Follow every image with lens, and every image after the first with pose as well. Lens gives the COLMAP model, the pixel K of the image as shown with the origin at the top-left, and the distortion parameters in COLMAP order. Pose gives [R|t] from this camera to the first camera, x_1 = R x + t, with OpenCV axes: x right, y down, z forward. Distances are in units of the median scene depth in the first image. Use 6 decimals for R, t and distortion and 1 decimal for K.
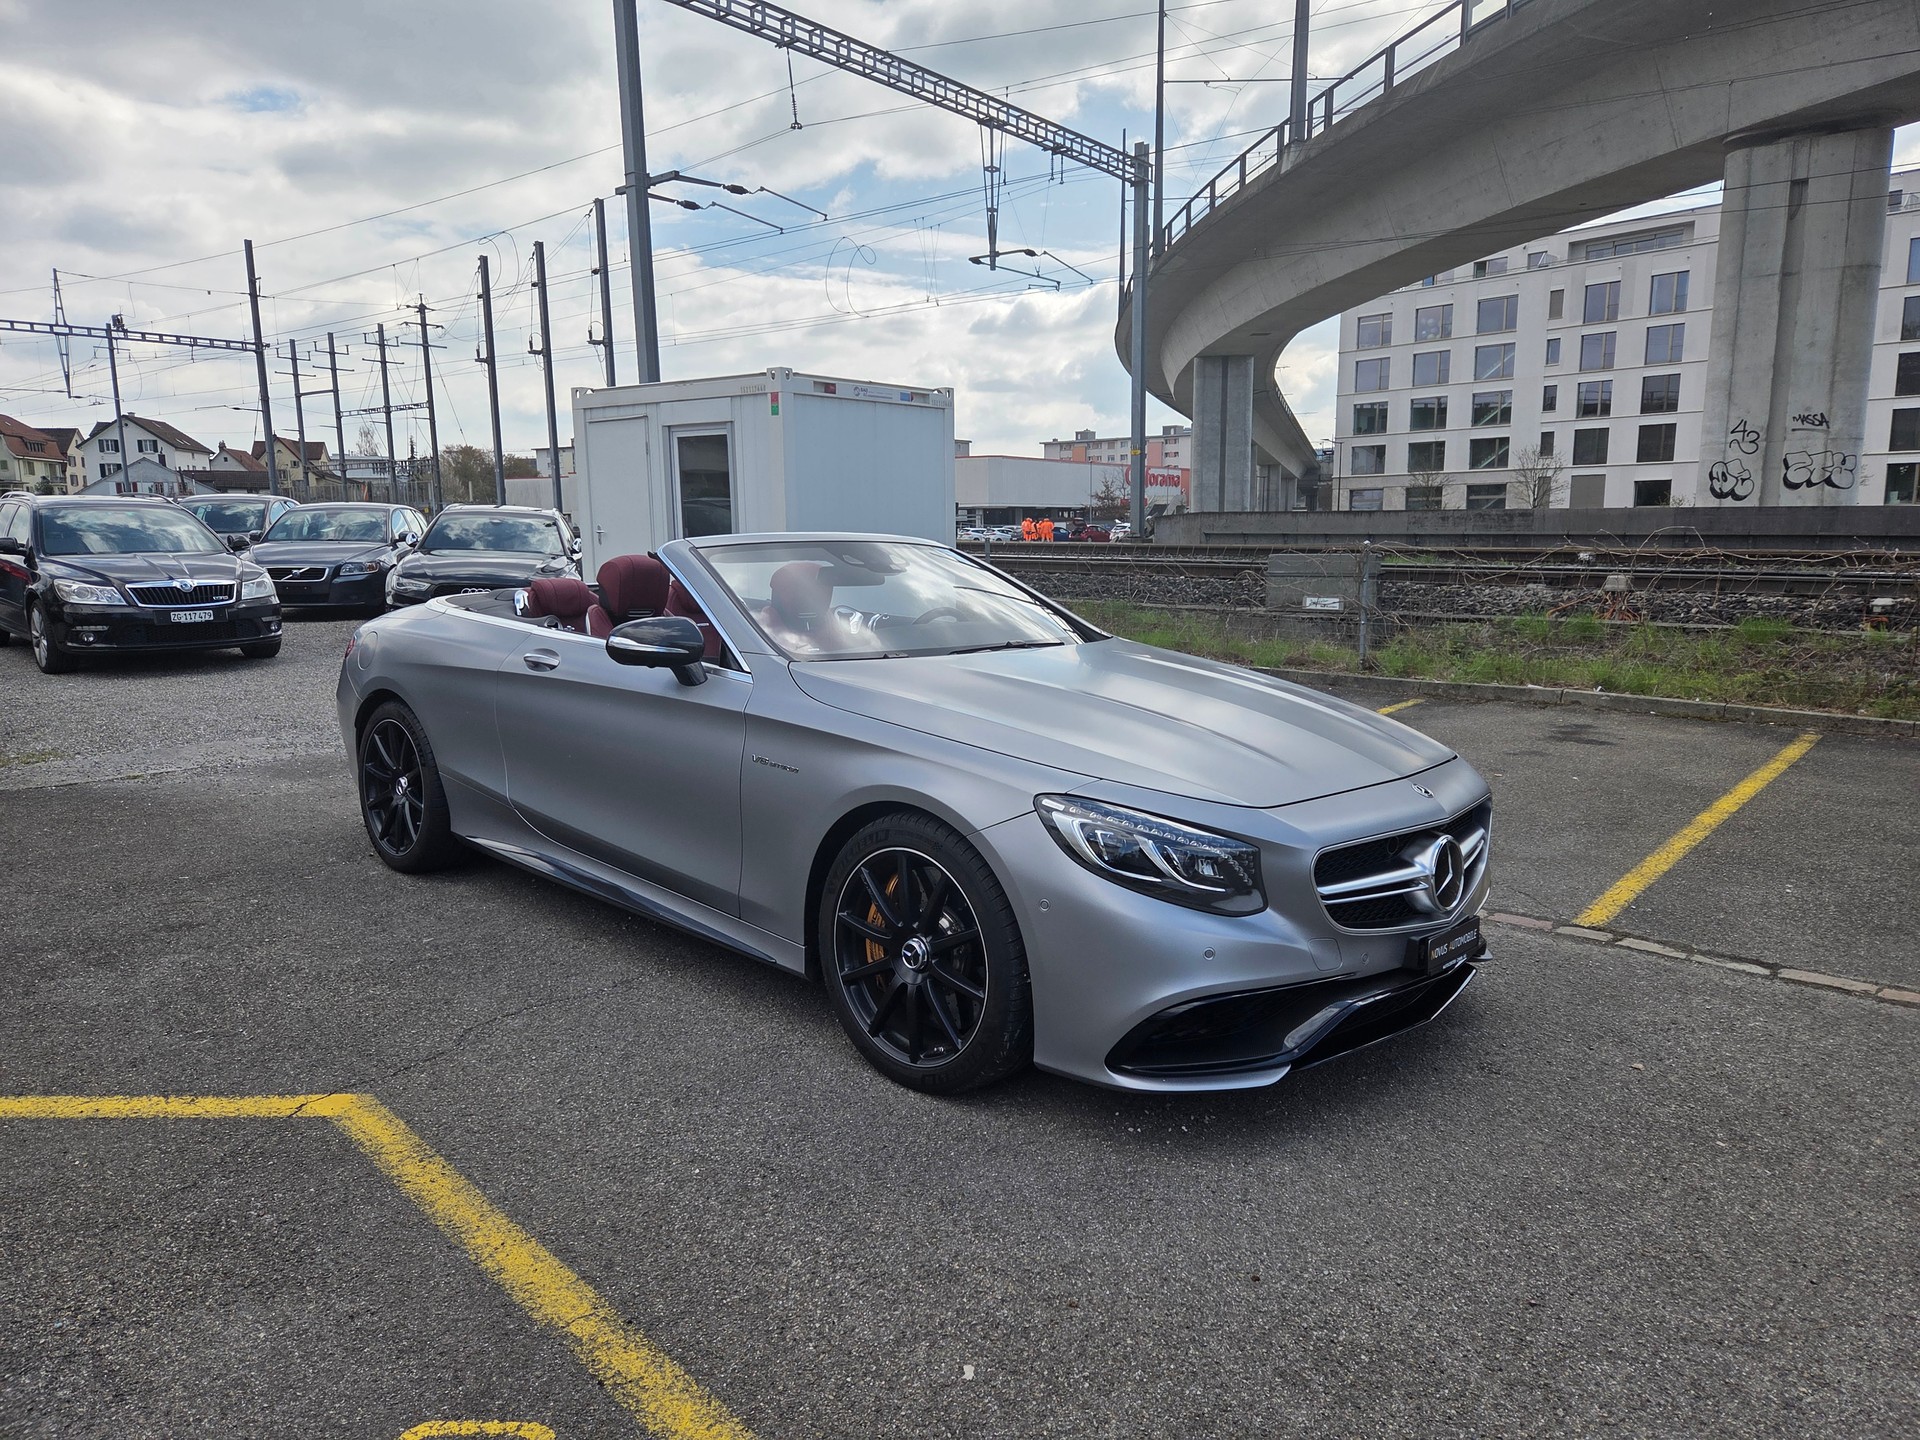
lens RADIAL K [[1277.6, 0, 954.7], [0, 1277.6, 743.7], [0, 0, 1]] dist [0.076170, -0.062437]
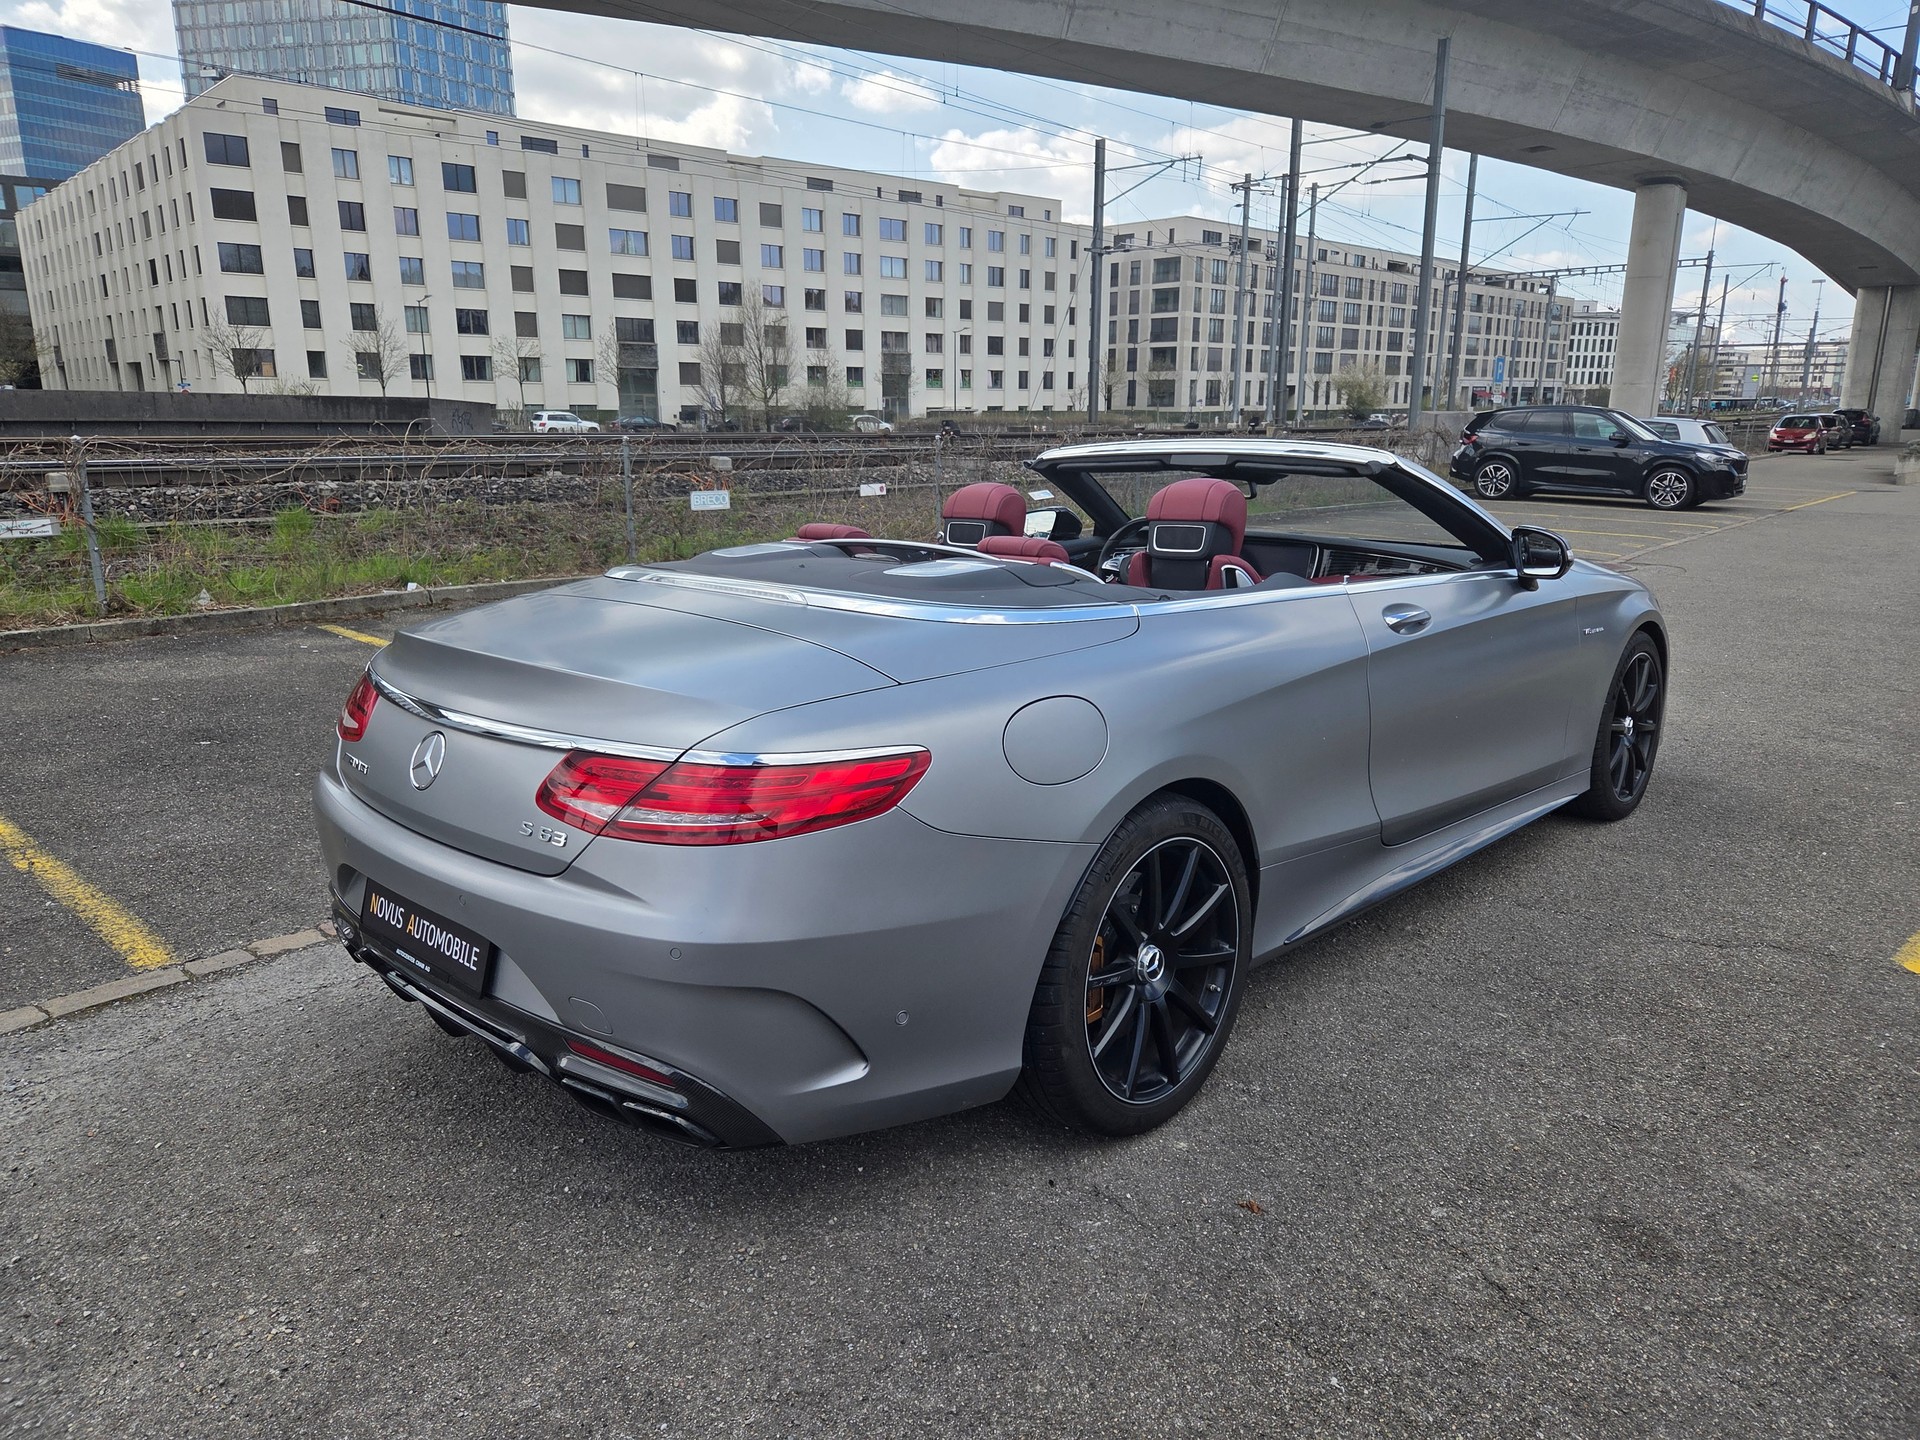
lens RADIAL K [[1293.3, 0, 980.8], [0, 1293.3, 714.9], [0, 0, 1]] dist [0.070183, -0.051647]
pose [[-0.019144, -0.228133, 0.973442, -0.183497], [0.163502, 0.959799, 0.228151, -0.038677], [-0.986357, 0.163528, 0.018926, 0.211561]]
